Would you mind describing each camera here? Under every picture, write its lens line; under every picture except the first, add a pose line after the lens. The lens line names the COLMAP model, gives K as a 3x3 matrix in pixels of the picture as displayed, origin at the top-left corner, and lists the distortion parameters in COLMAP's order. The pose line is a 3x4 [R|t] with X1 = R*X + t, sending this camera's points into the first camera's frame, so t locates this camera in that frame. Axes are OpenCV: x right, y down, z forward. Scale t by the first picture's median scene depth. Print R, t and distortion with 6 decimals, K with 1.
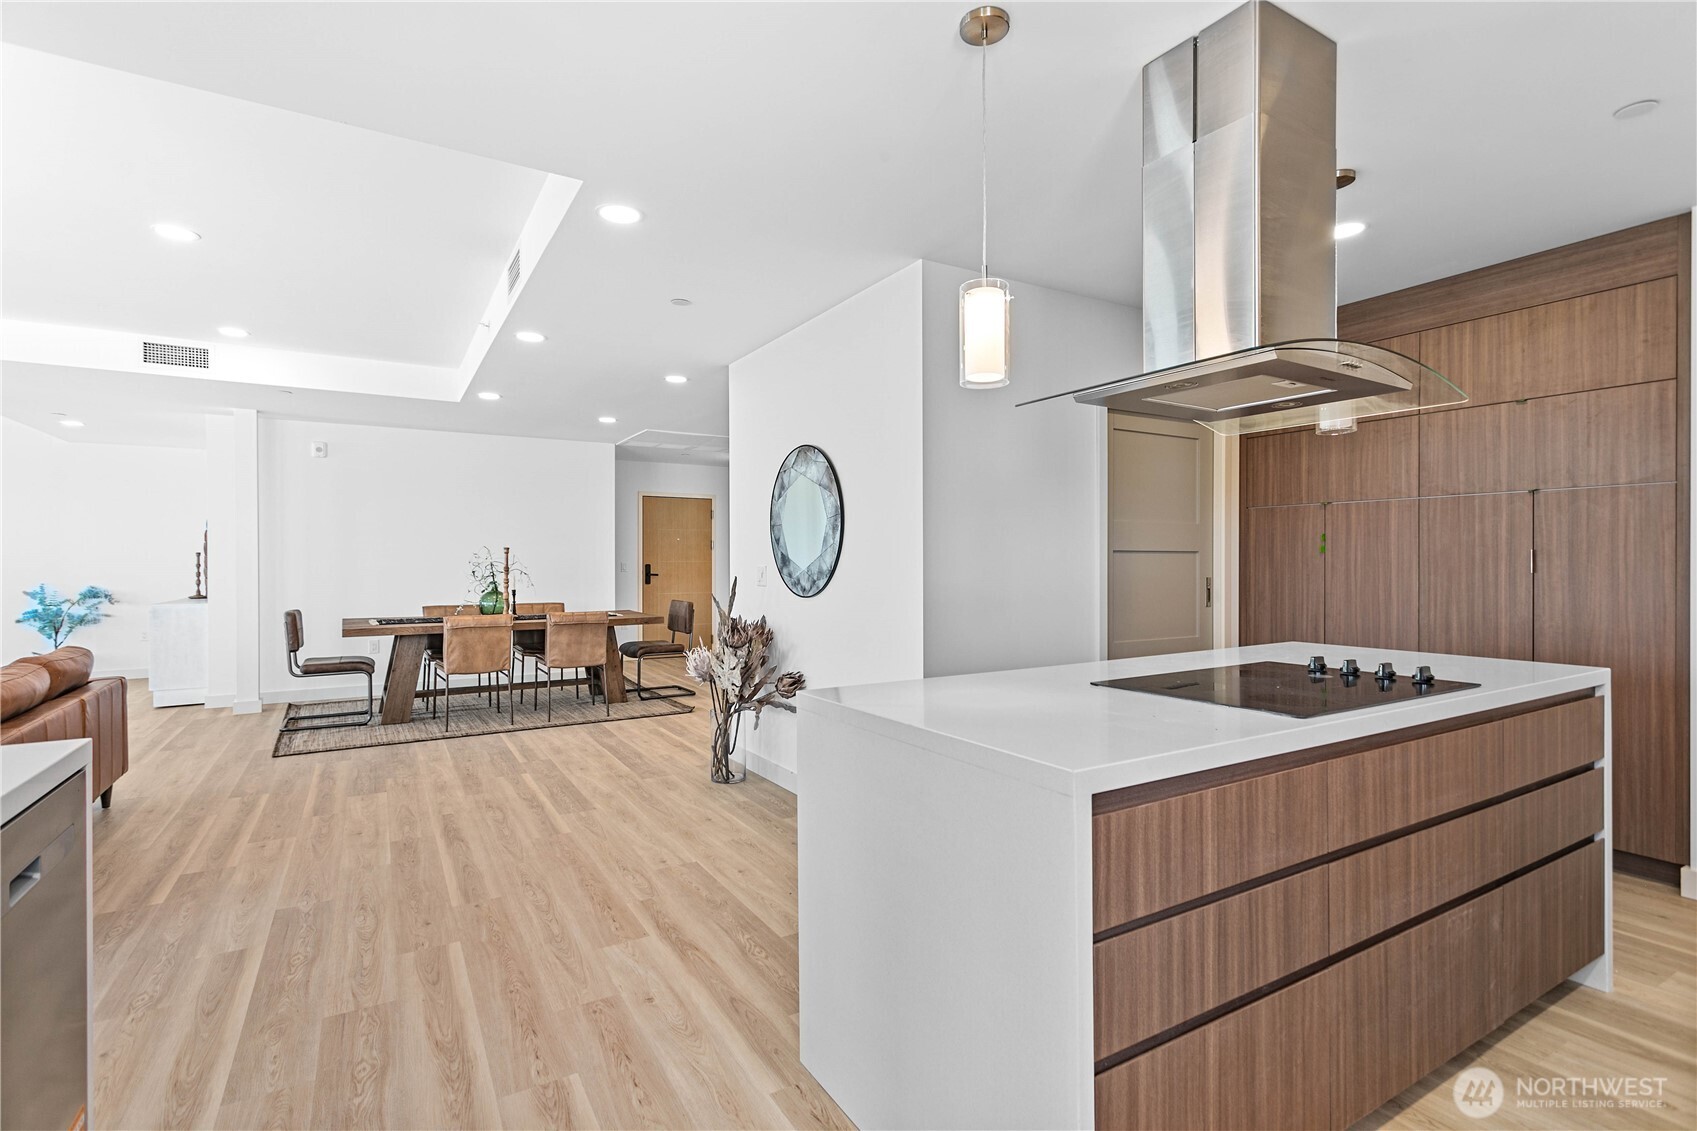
lens RADIAL K [[808.0, 0, 856.1], [0, 808.0, 568.7], [0, 0, 1]] dist [-0.003299, 0.004007]
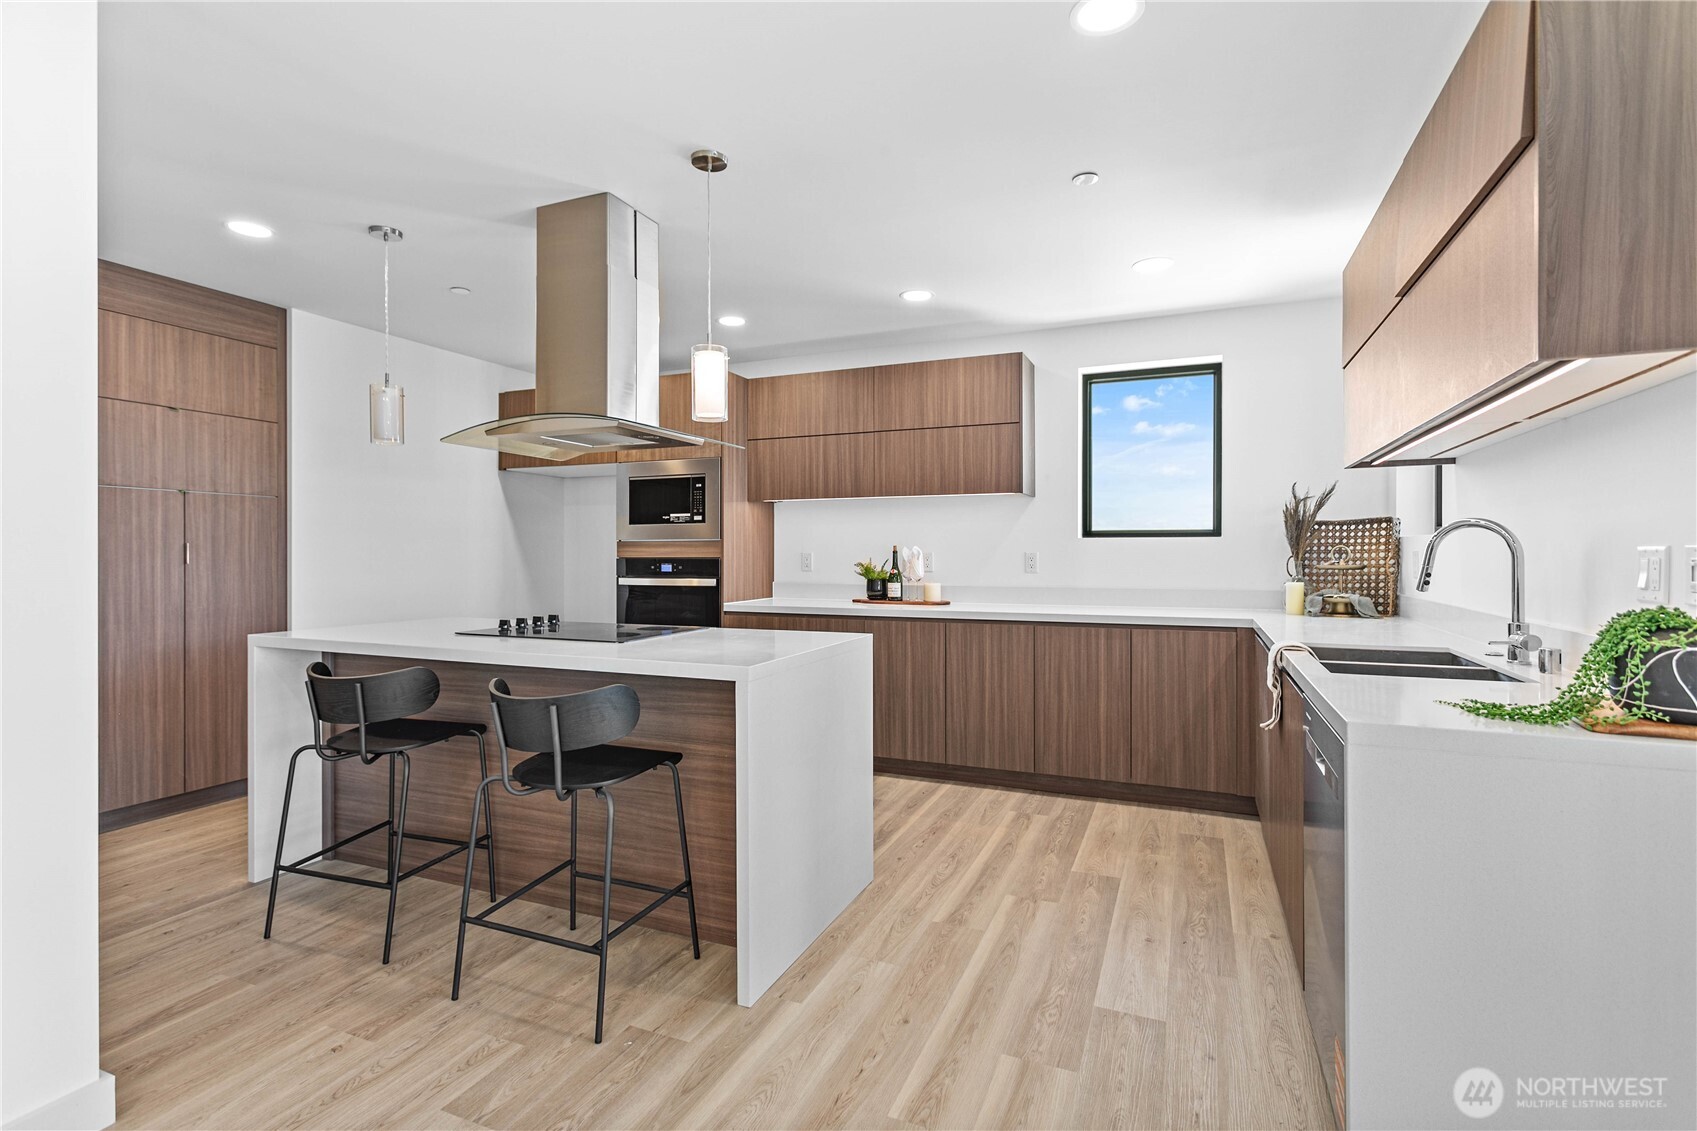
lens RADIAL K [[808.0, 0, 845.1], [0, 808.0, 561.2], [0, 0, 1]] dist [-0.003299, 0.004007]
pose [[-0.586134, -0.001836, 0.810212, -0.579832], [0.009711, 0.999910, 0.009291, -0.000361], [-0.810156, 0.013314, -0.586063, 0.864539]]
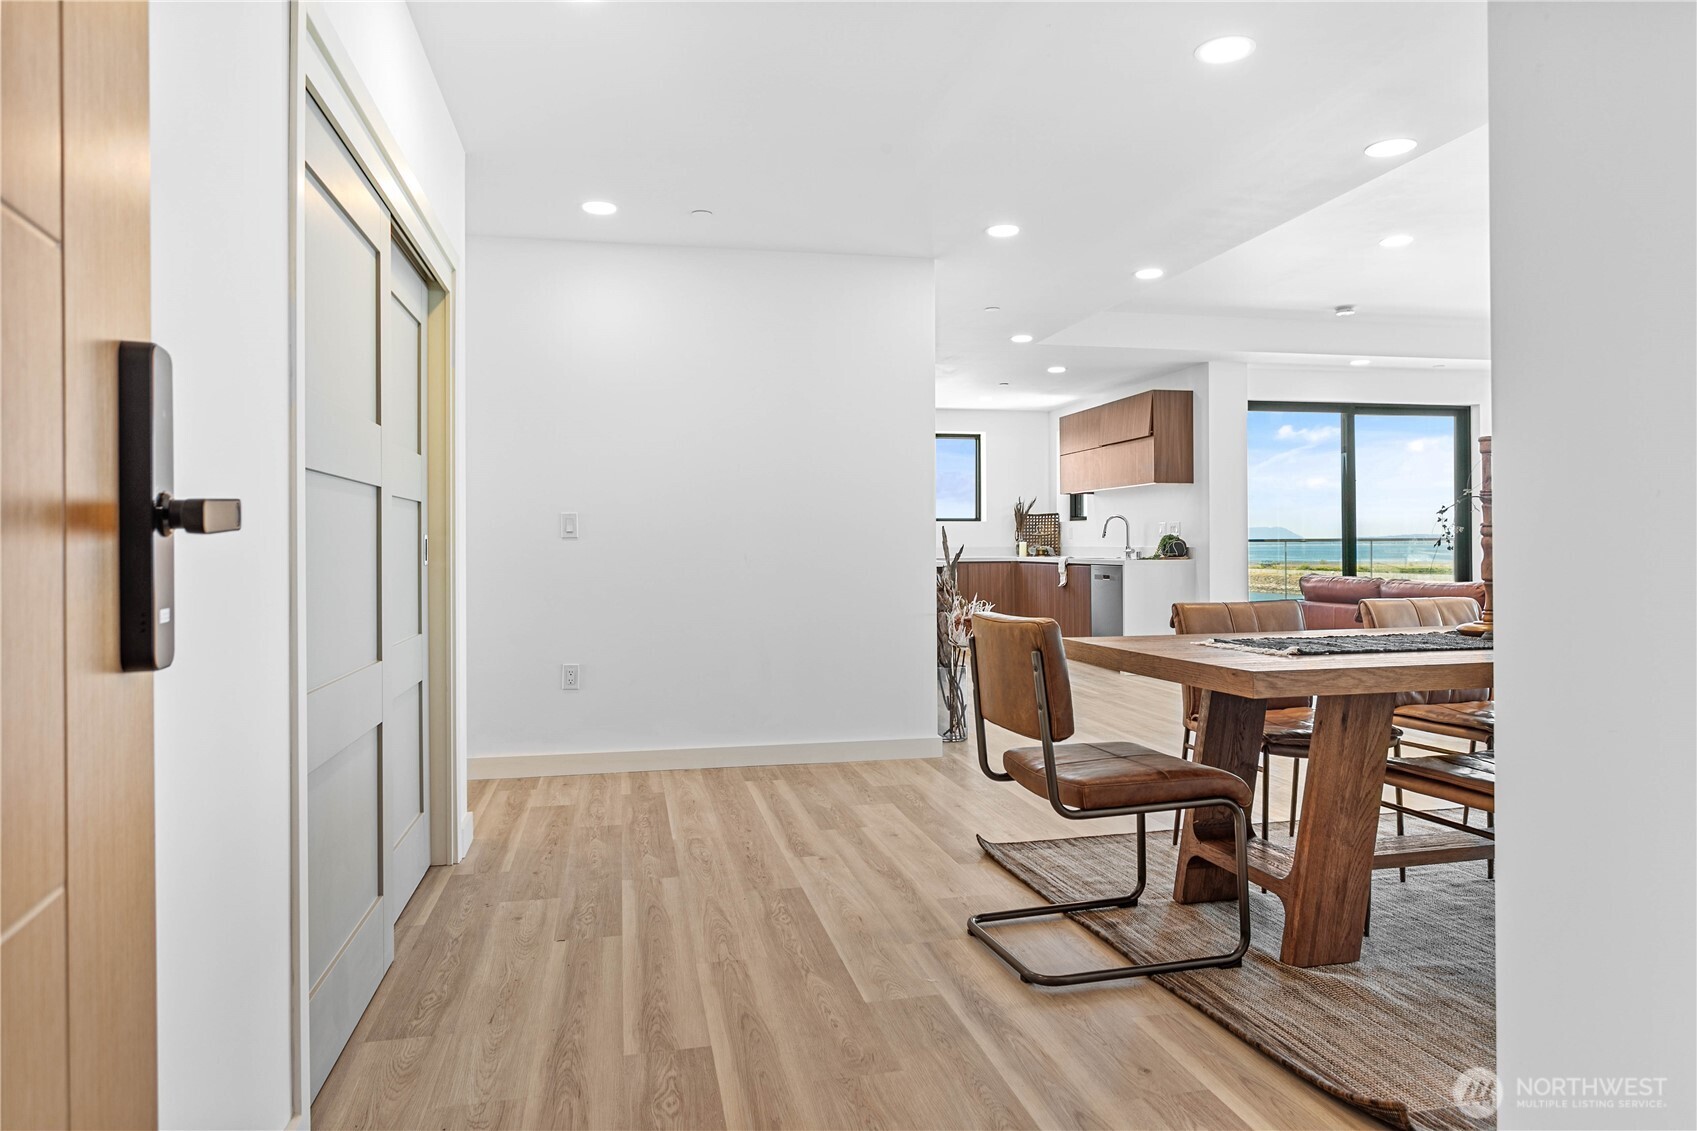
lens RADIAL K [[1071.0, 0, 844.6], [0, 1071.0, 550.9], [0, 0, 1]] dist [-0.009579, 0.000660]
pose [[-0.944222, 0.008078, 0.329210, -0.600861], [0.012127, 0.999874, 0.010248, 0.031495], [-0.329086, 0.013669, -0.944201, 2.911458]]
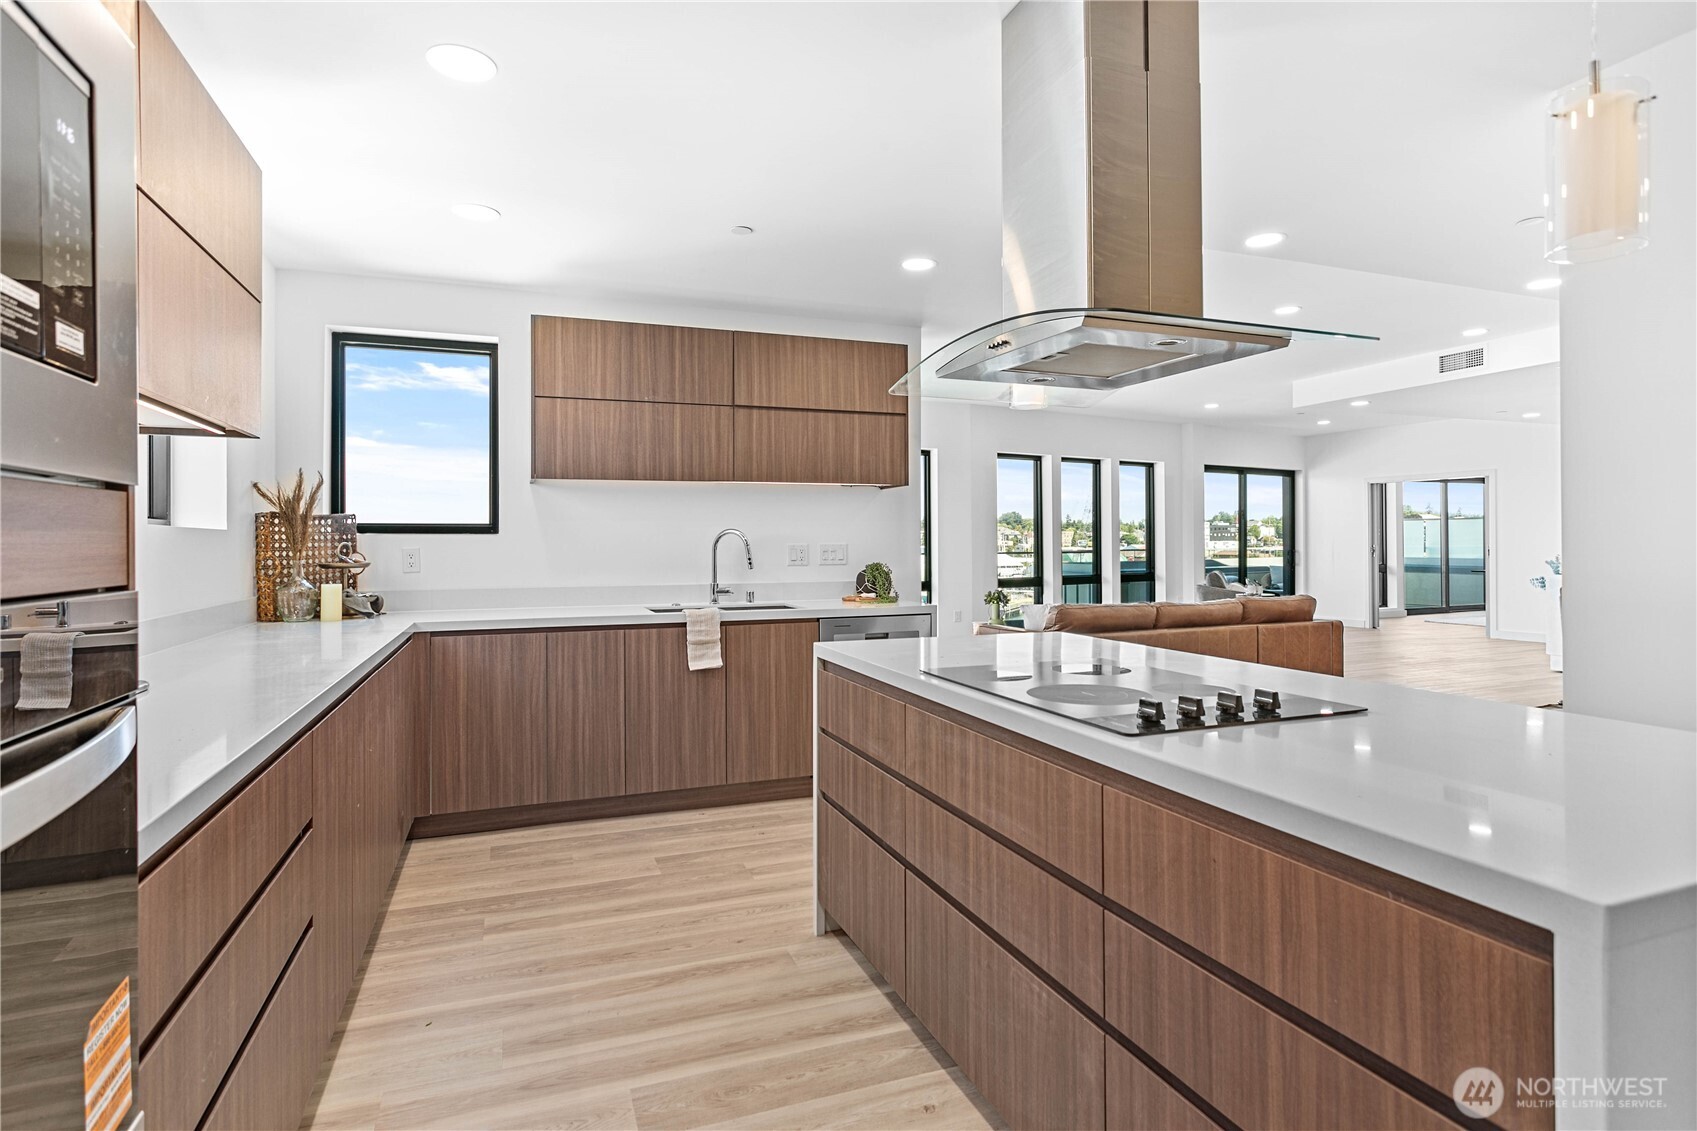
lens RADIAL K [[871.0, 0, 840.6], [0, 871.0, 541.1], [0, 0, 1]] dist [-0.004551, -0.001091]
pose [[-0.177441, 0.002697, -0.984128, 0.842762], [0.000406, 0.999996, 0.002667, -0.009399], [0.984131, 0.000074, -0.177441, 0.511914]]
